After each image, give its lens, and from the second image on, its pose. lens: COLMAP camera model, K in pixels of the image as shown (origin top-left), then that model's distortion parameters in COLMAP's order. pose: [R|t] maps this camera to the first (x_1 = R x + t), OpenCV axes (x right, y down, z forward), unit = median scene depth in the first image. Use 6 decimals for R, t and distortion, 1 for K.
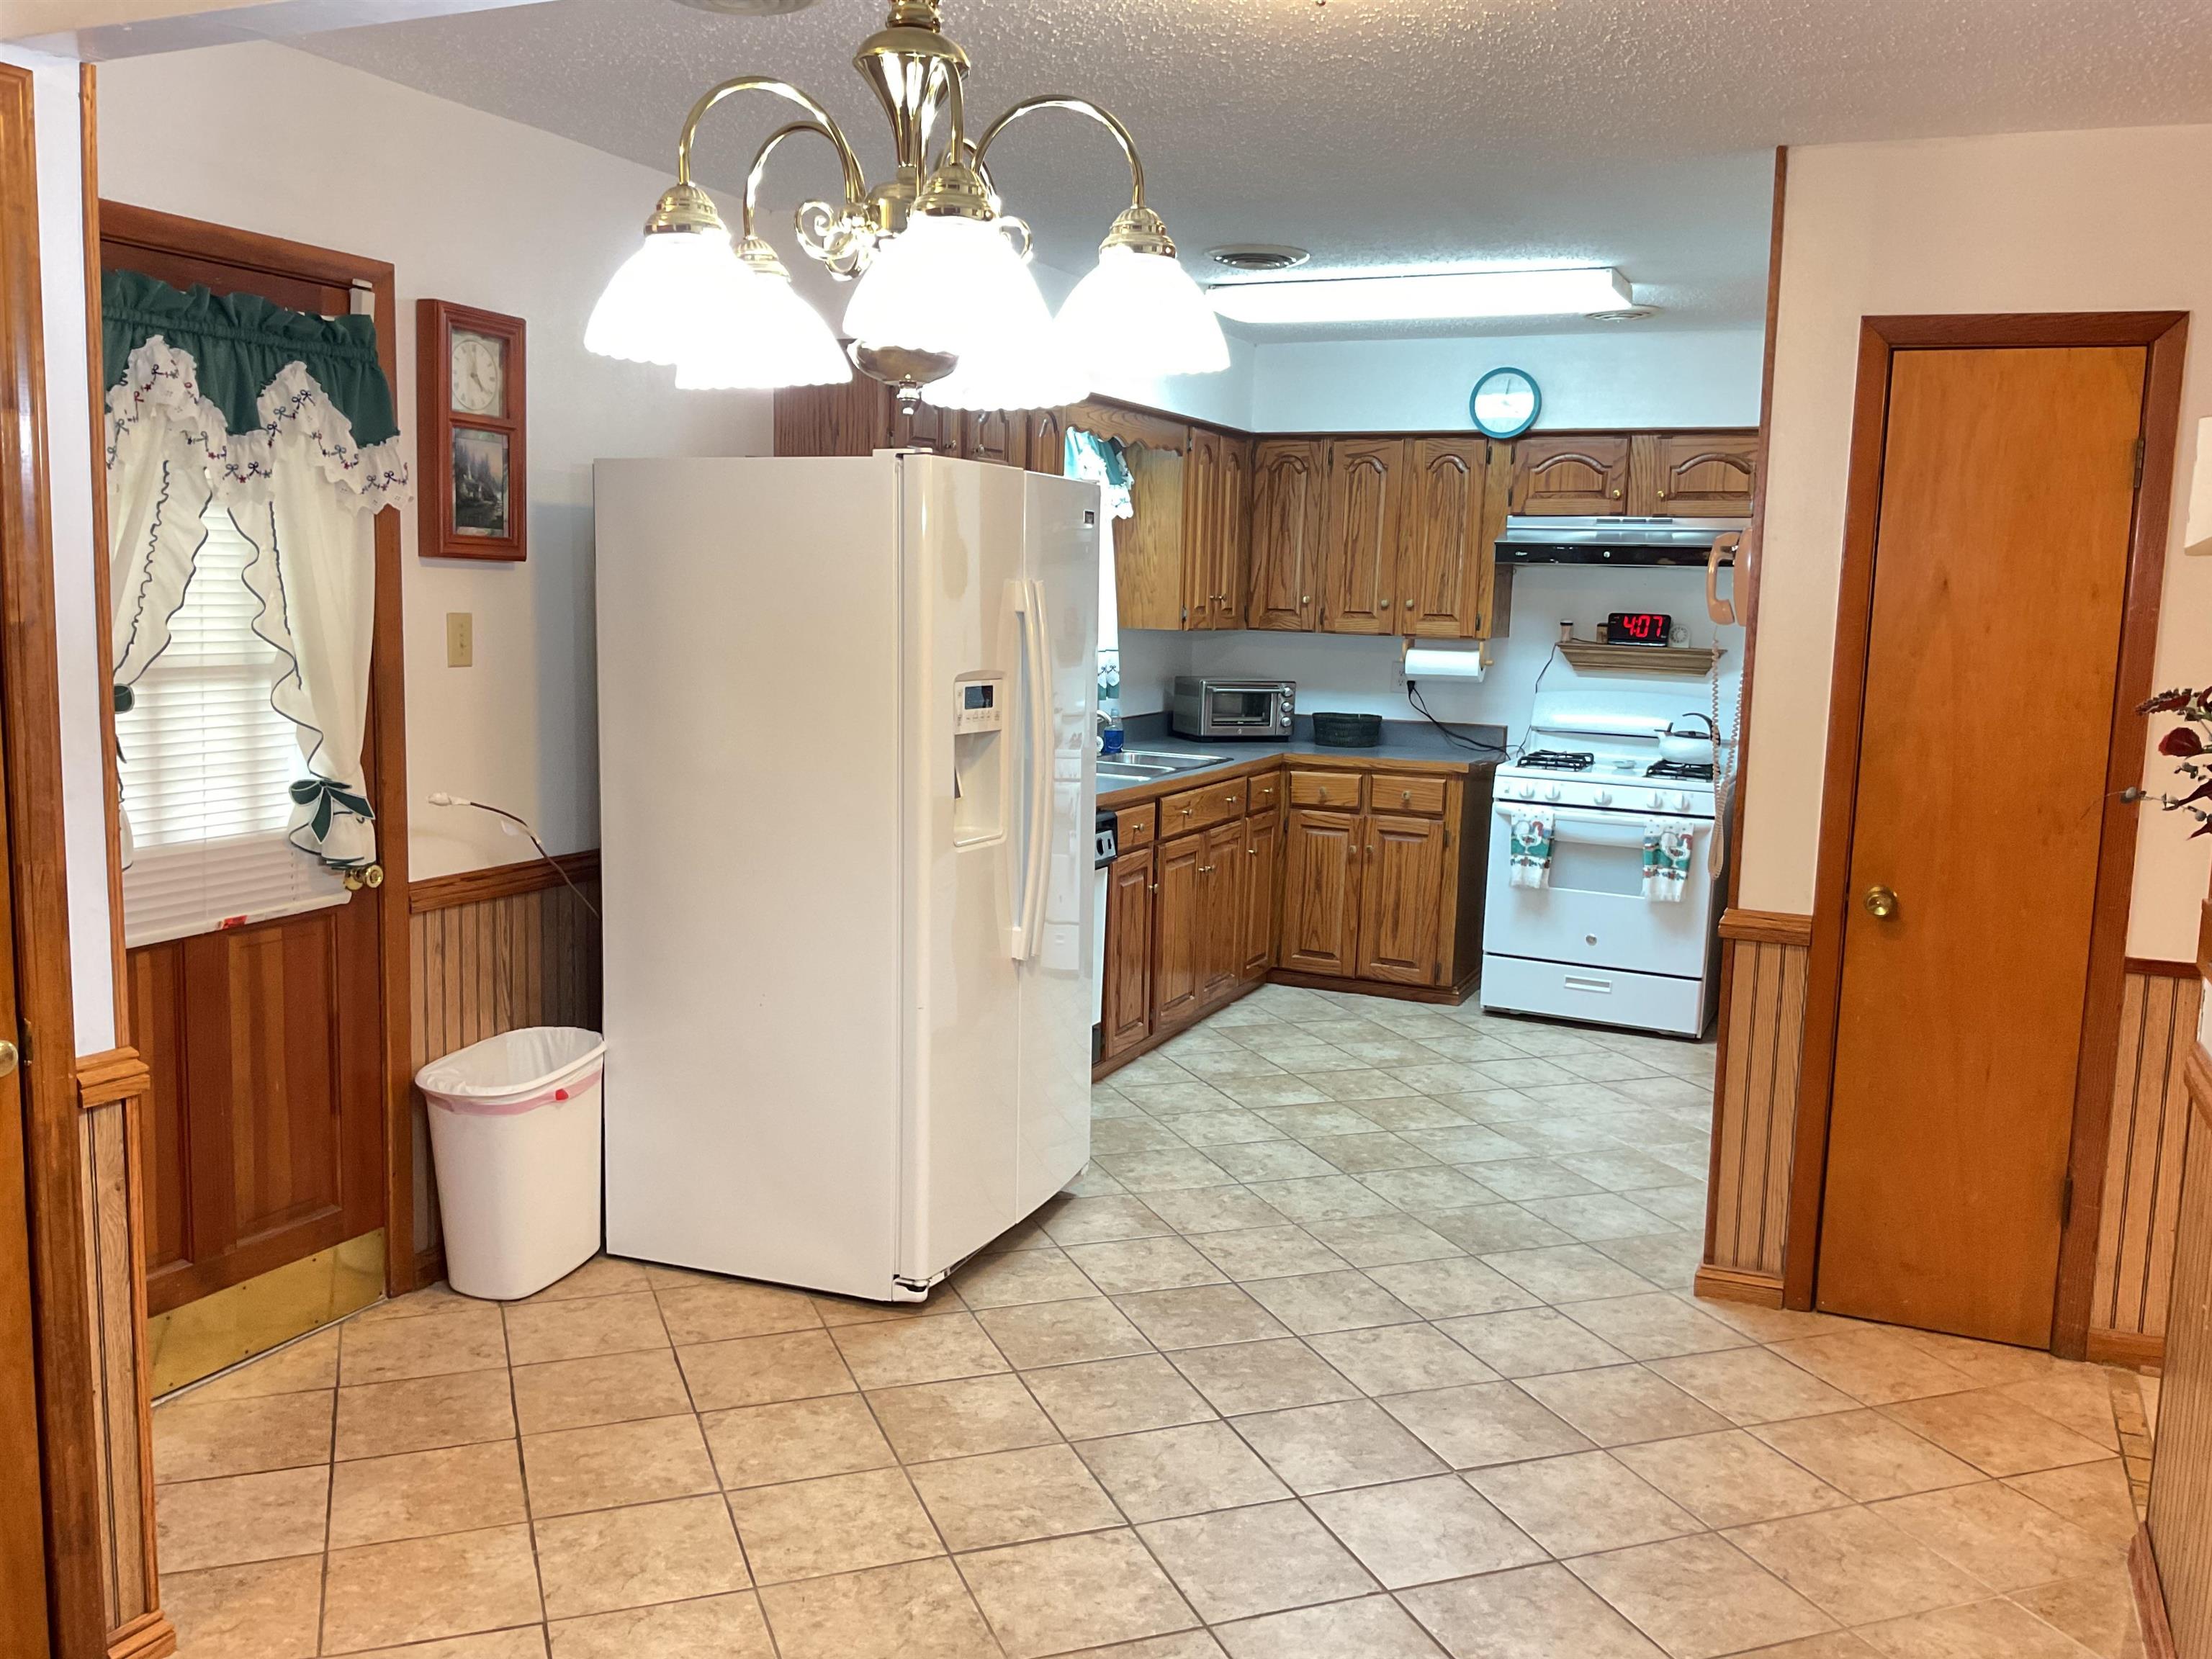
lens RADIAL K [[1833.0, 0, 1106.5], [0, 1833.0, 829.7], [0, 0, 1]] dist [0.031902, -0.013459]
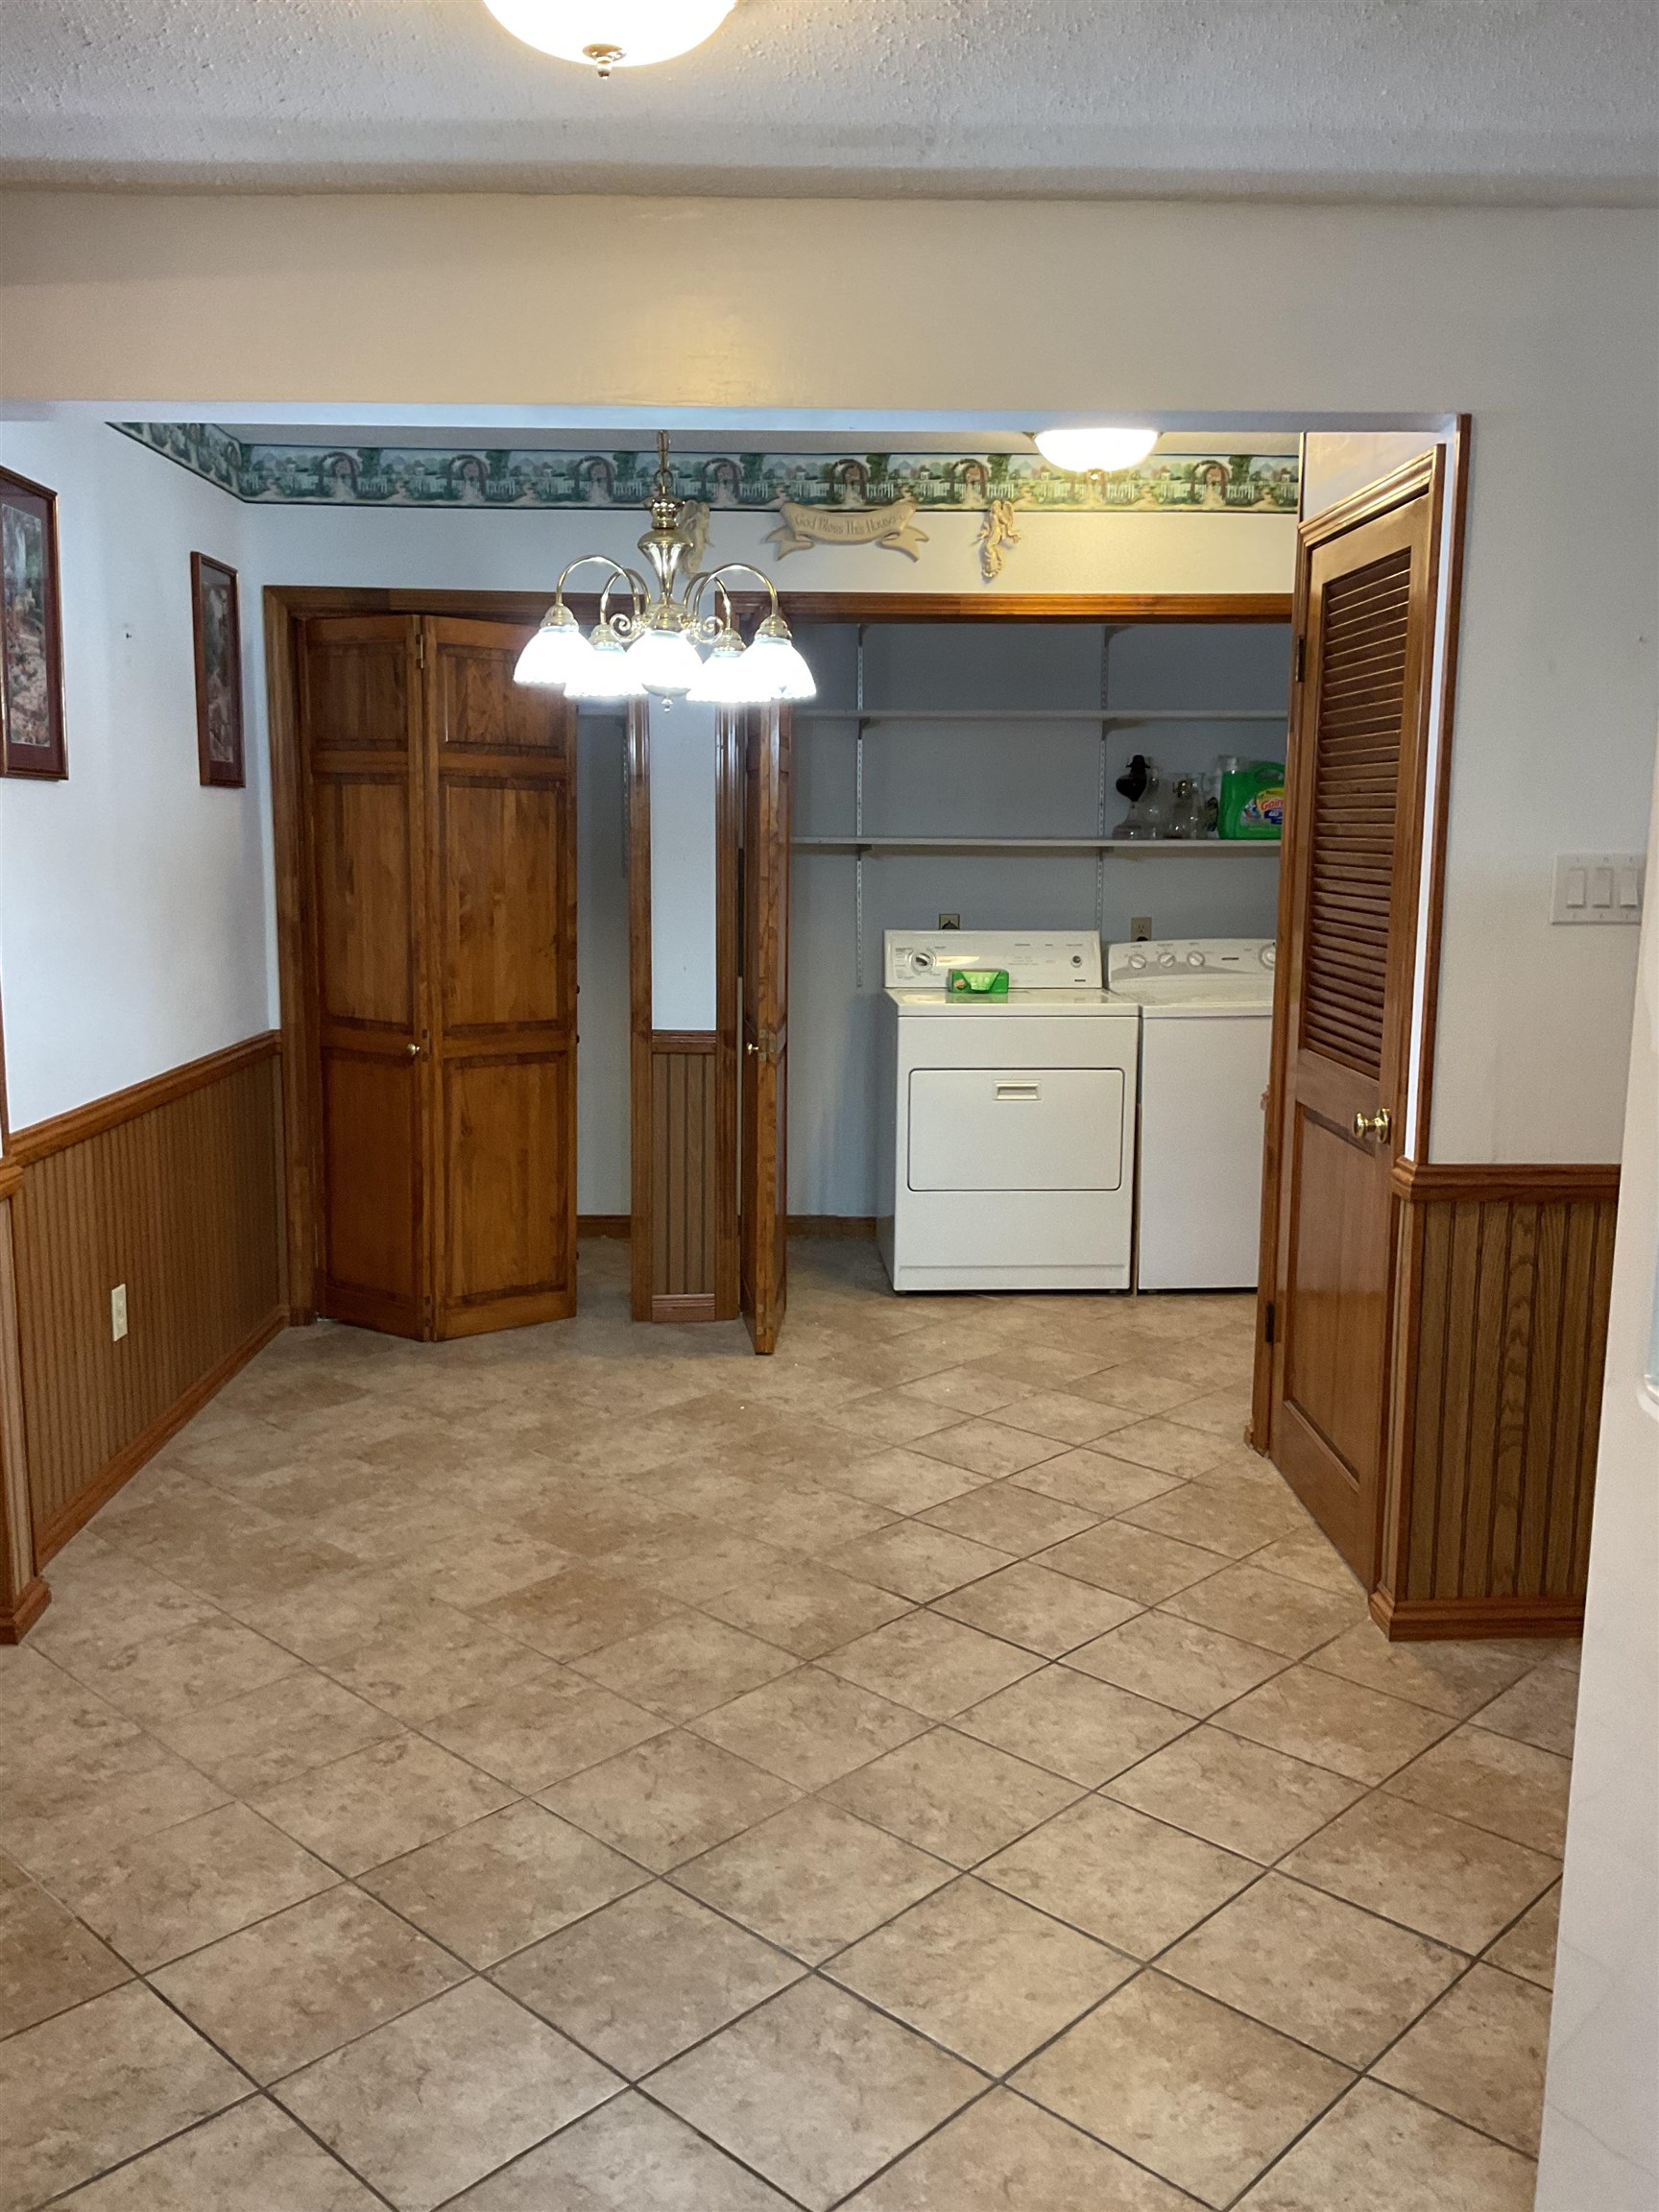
lens RADIAL K [[1833.0, 0, 830.1], [0, 1833.0, 1103.9], [0, 0, 1]] dist [0.031902, -0.013459]
pose [[-0.901373, 0.037253, -0.431438, 0.341607], [-0.084801, 0.961819, 0.260218, -0.190917], [0.424659, 0.271140, -0.863798, 1.615891]]
